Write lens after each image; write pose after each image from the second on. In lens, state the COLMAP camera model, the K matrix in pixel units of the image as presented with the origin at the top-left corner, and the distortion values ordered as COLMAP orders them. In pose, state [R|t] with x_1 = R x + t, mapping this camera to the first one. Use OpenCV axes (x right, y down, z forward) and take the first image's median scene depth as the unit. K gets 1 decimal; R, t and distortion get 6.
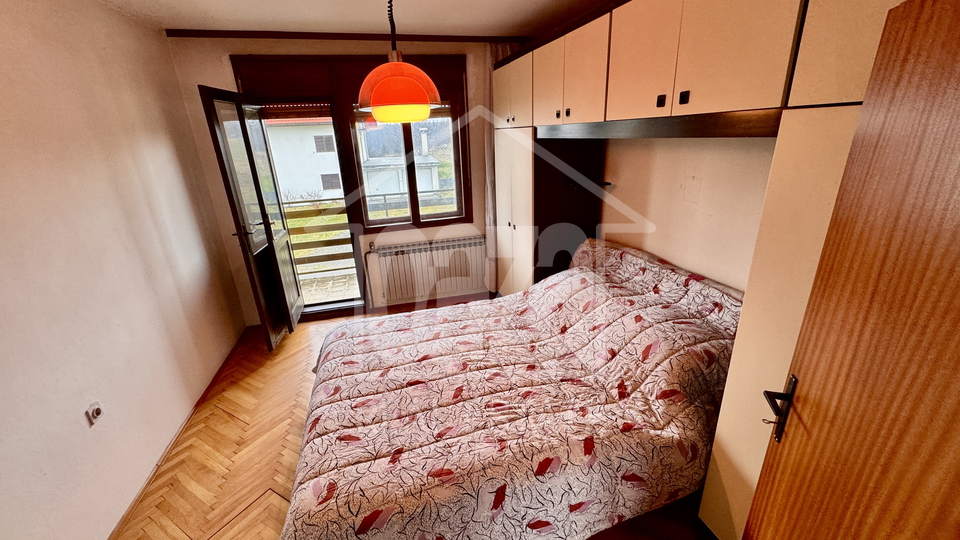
lens RADIAL K [[383.2, 0, 478.6], [0, 383.2, 269.3], [0, 0, 1]] dist [-0.003228, 0.000202]
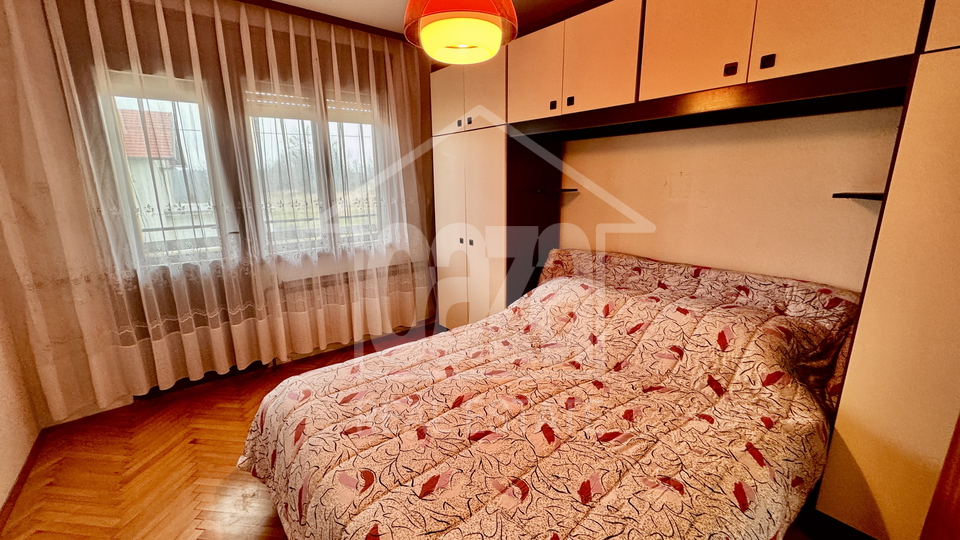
lens RADIAL K [[383.2, 0, 478.6], [0, 383.2, 269.3], [0, 0, 1]] dist [-0.003228, 0.000202]
pose [[0.915590, -0.055250, 0.398299, -0.415336], [0.105774, 0.988725, -0.105997, 0.078103], [-0.387951, 0.139179, 0.911111, 0.341408]]
